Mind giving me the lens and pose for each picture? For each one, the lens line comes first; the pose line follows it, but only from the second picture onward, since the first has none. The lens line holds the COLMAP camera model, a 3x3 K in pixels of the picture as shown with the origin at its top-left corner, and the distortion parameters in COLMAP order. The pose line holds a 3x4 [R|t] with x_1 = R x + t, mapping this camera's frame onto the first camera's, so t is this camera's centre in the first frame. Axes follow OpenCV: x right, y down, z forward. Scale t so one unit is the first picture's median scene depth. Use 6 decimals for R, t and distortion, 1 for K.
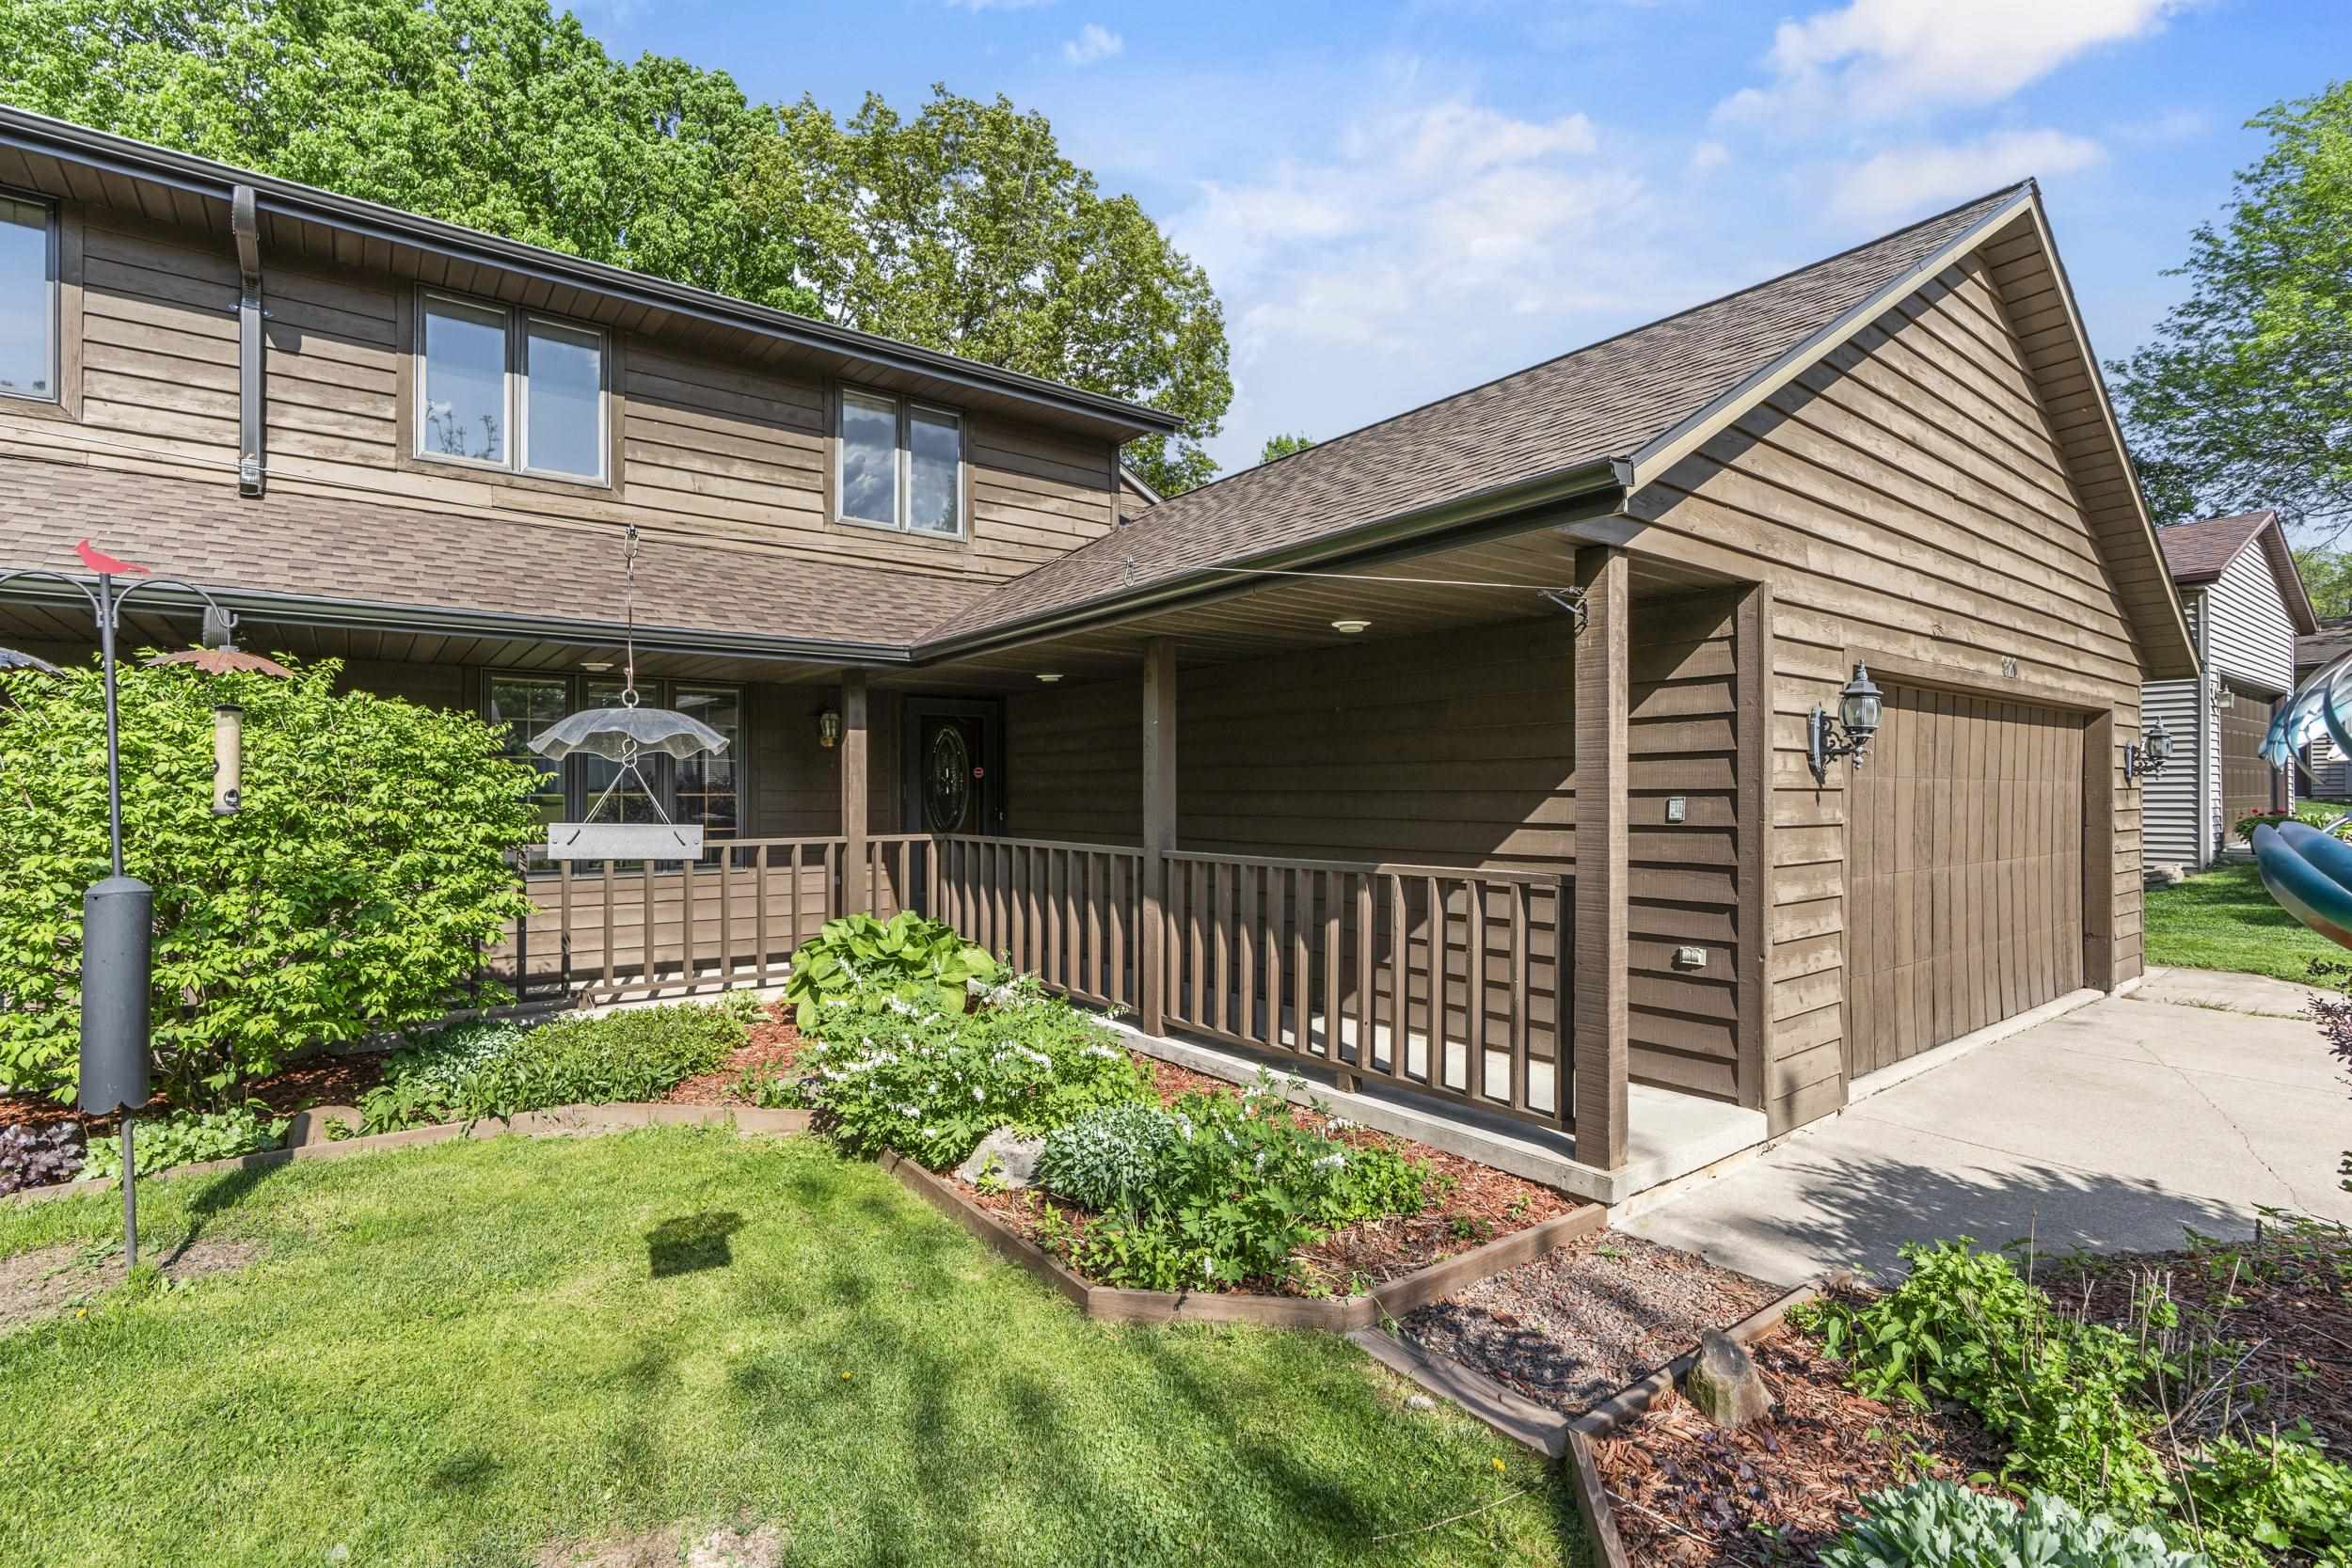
lens RADIAL K [[1064.3, 0, 1171.9], [0, 1064.3, 793.5], [0, 0, 1]] dist [-0.007951, 0.002749]
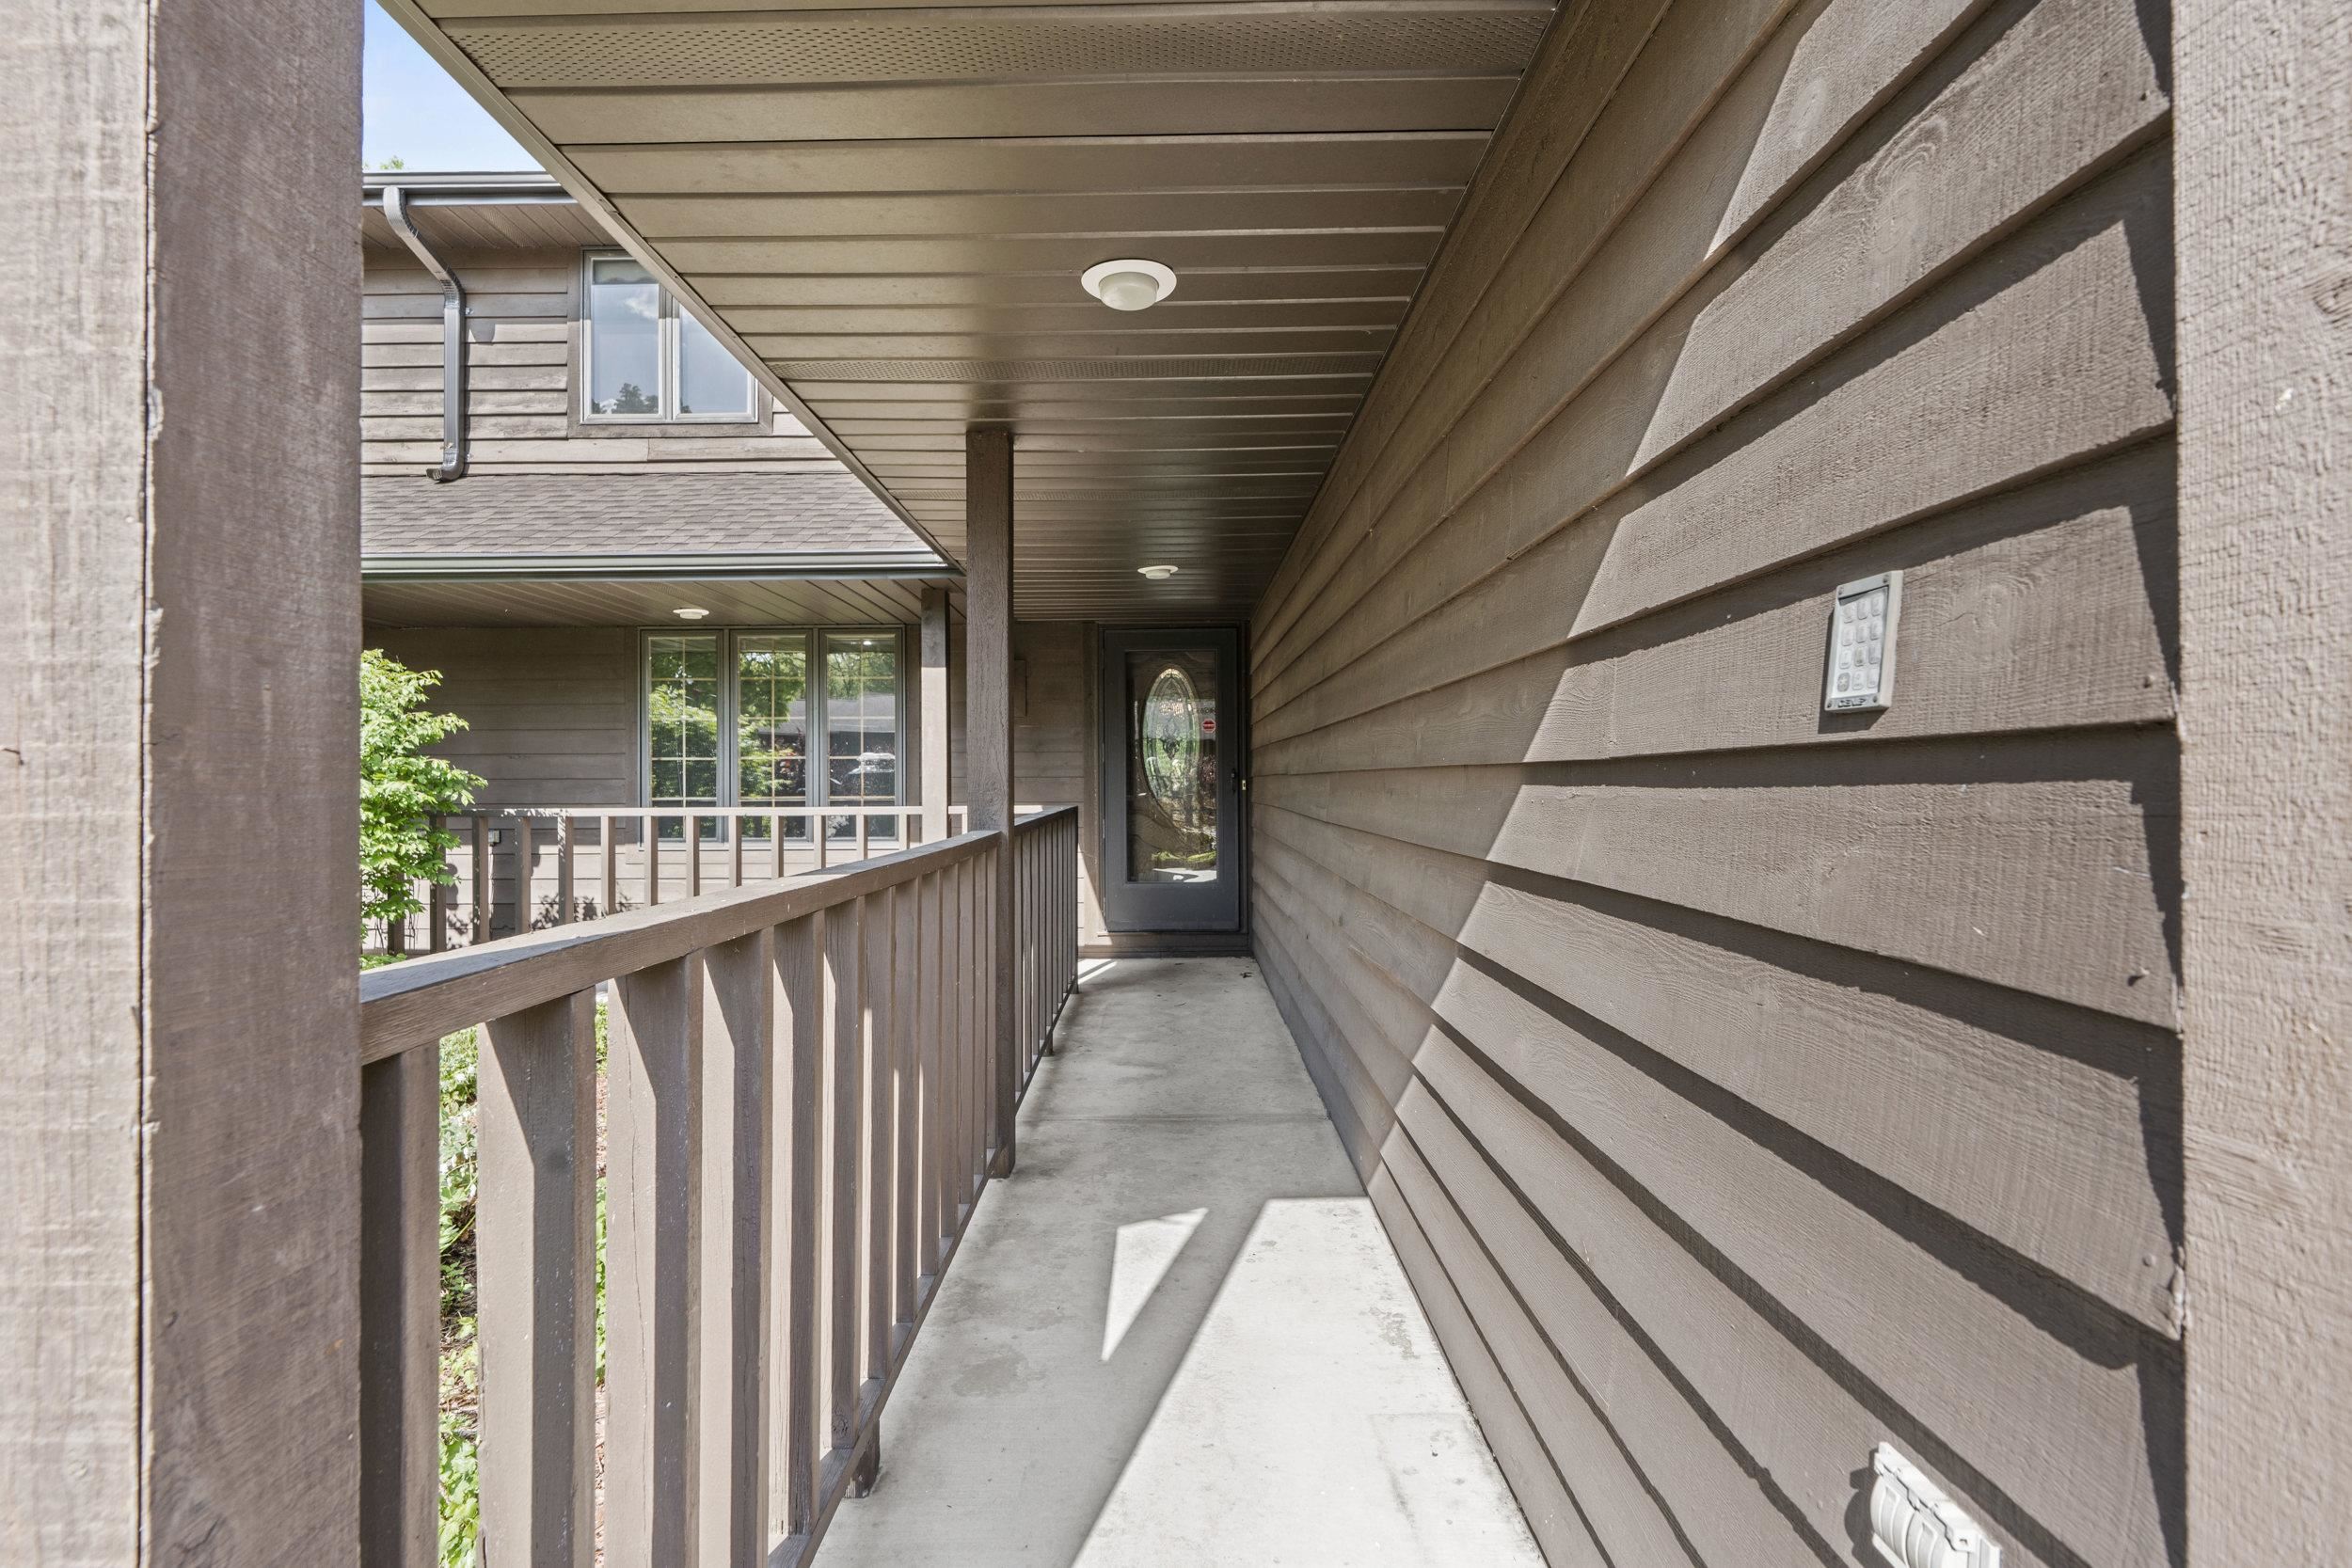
lens RADIAL K [[1064.3, 0, 1171.5], [0, 1064.3, 780.8], [0, 0, 1]] dist [-0.007951, 0.002749]
pose [[0.791577, -0.004623, -0.611051, 0.340013], [0.005800, 0.999983, -0.000051, 0.025126], [0.611041, -0.003504, 0.791591, 0.545868]]
